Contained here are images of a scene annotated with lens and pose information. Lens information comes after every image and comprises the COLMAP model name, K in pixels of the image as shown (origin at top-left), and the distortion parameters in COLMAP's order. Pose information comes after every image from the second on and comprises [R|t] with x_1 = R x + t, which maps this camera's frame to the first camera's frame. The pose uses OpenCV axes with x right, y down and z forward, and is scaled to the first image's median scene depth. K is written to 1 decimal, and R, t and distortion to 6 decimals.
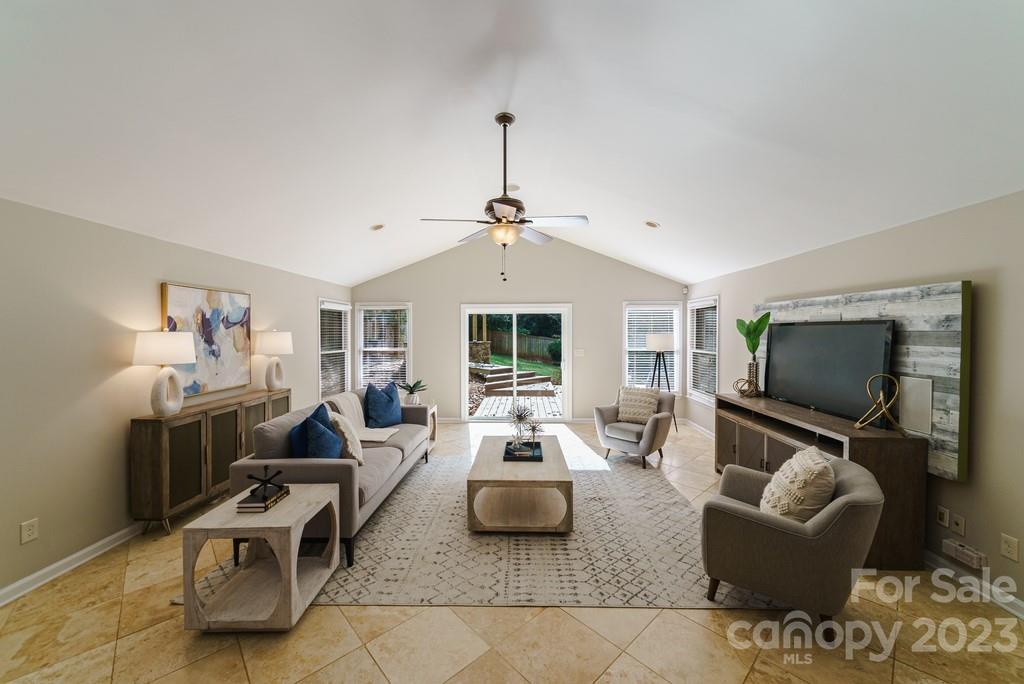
lens RADIAL K [[383.8, 0, 507.8], [0, 383.8, 334.3], [0, 0, 1]] dist [-0.001192, -0.000349]
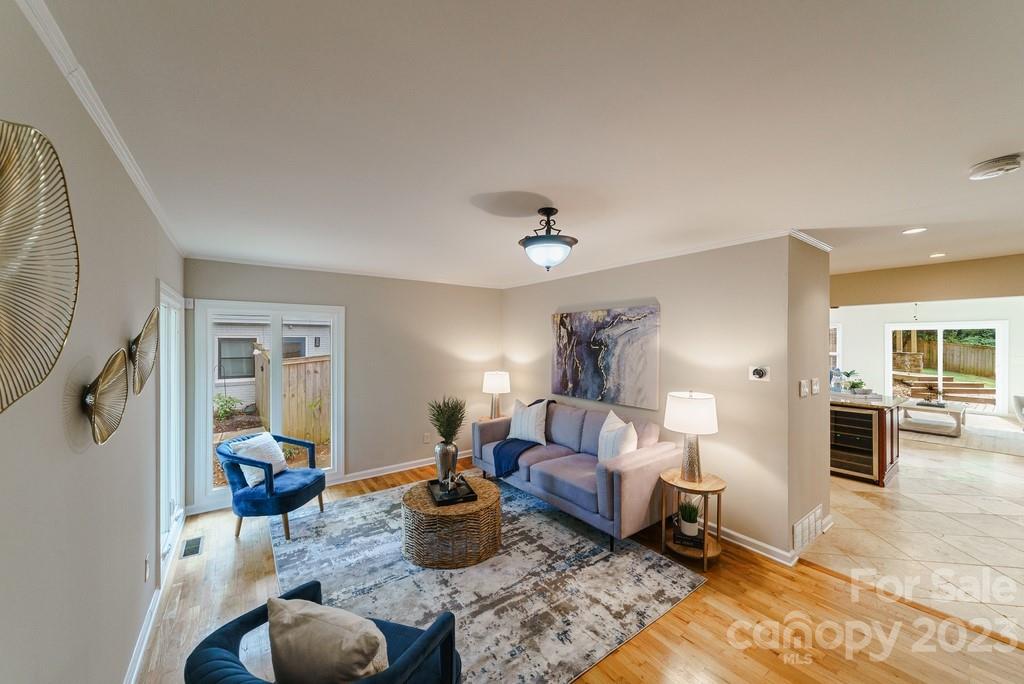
lens RADIAL K [[373.2, 0, 512.6], [0, 373.2, 341.5], [0, 0, 1]] dist [-0.005977, -0.000005]
pose [[0.624942, 0.004790, -0.780656, 0.158991], [-0.010996, 0.999936, -0.002667, 0.015207], [0.780594, 0.010250, 0.624955, -1.657655]]
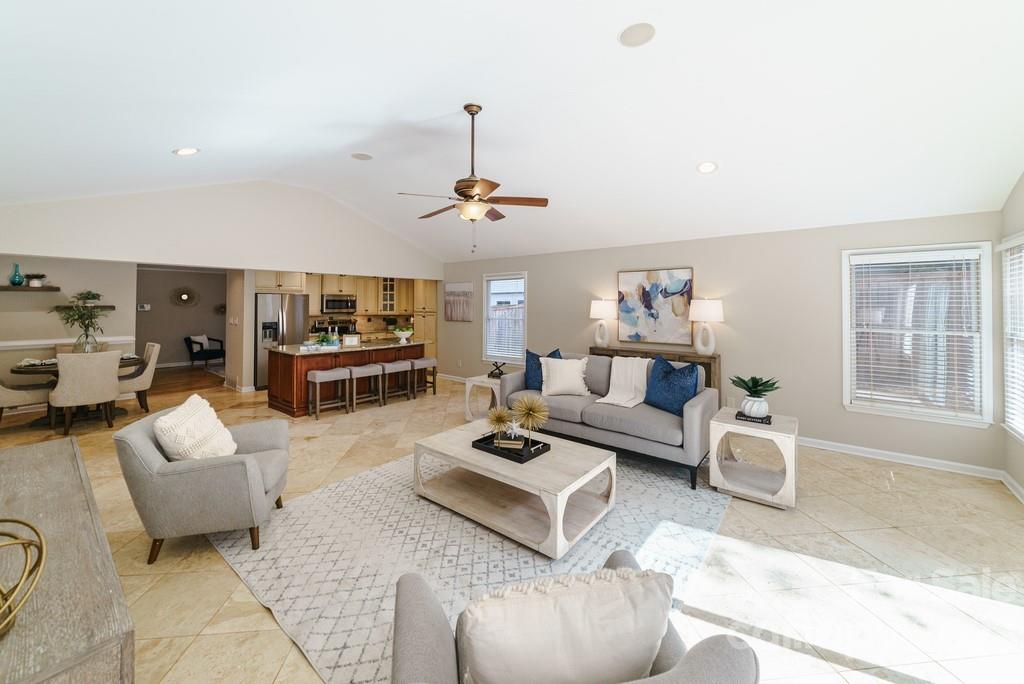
lens RADIAL K [[383.8, 0, 510.4], [0, 383.8, 289.1], [0, 0, 1]] dist [-0.001192, -0.000349]
pose [[-0.587105, -0.027412, -0.809047, 0.643922], [-0.003819, 0.999509, -0.031093, -0.001418], [0.809502, -0.015165, -0.586921, 1.346911]]
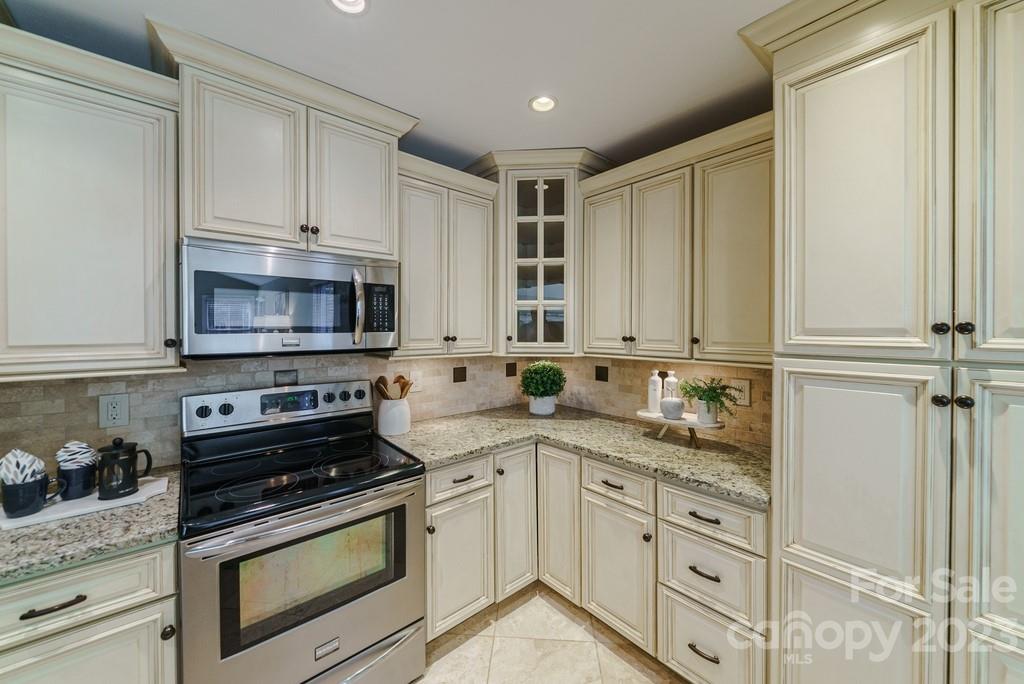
lens RADIAL K [[383.8, 0, 511.7], [0, 383.8, 333.2], [0, 0, 1]] dist [-0.001192, -0.000349]
pose [[-0.736015, 0.013494, -0.676831, -0.446549], [-0.004156, 0.999692, 0.024450, 0.039038], [0.676953, 0.020808, -0.735732, -0.299543]]
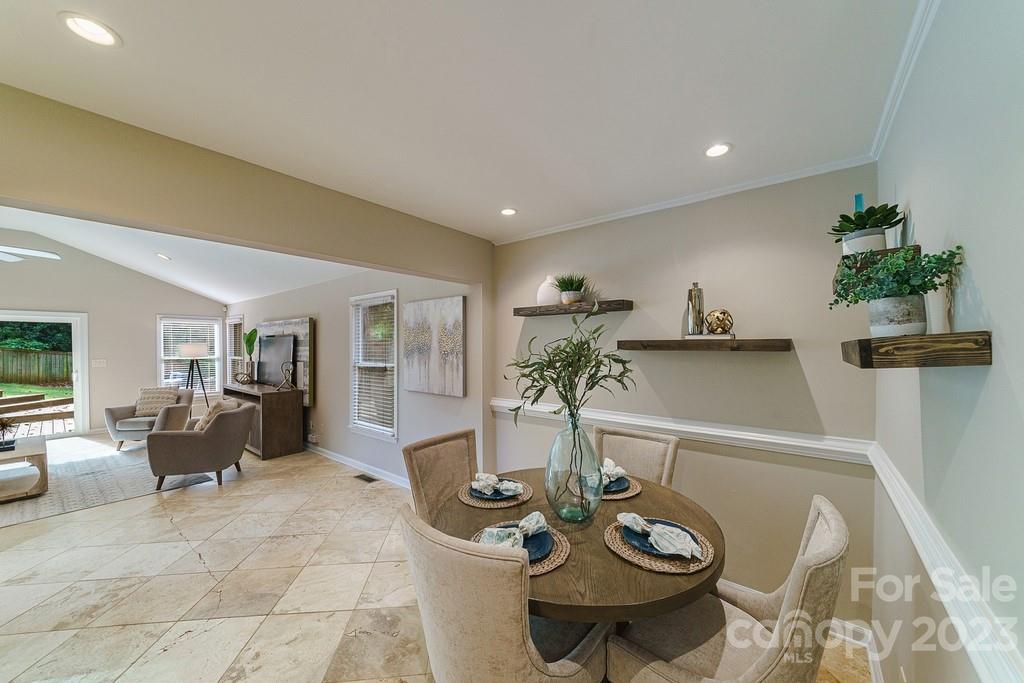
lens RADIAL K [[383.8, 0, 512.8], [0, 383.8, 345.0], [0, 0, 1]] dist [-0.001192, -0.000349]
pose [[0.600260, 0.005284, 0.799787, 0.055027], [0.005812, 0.999923, -0.010968, 0.031691], [-0.799784, 0.011232, 0.600183, -0.770915]]
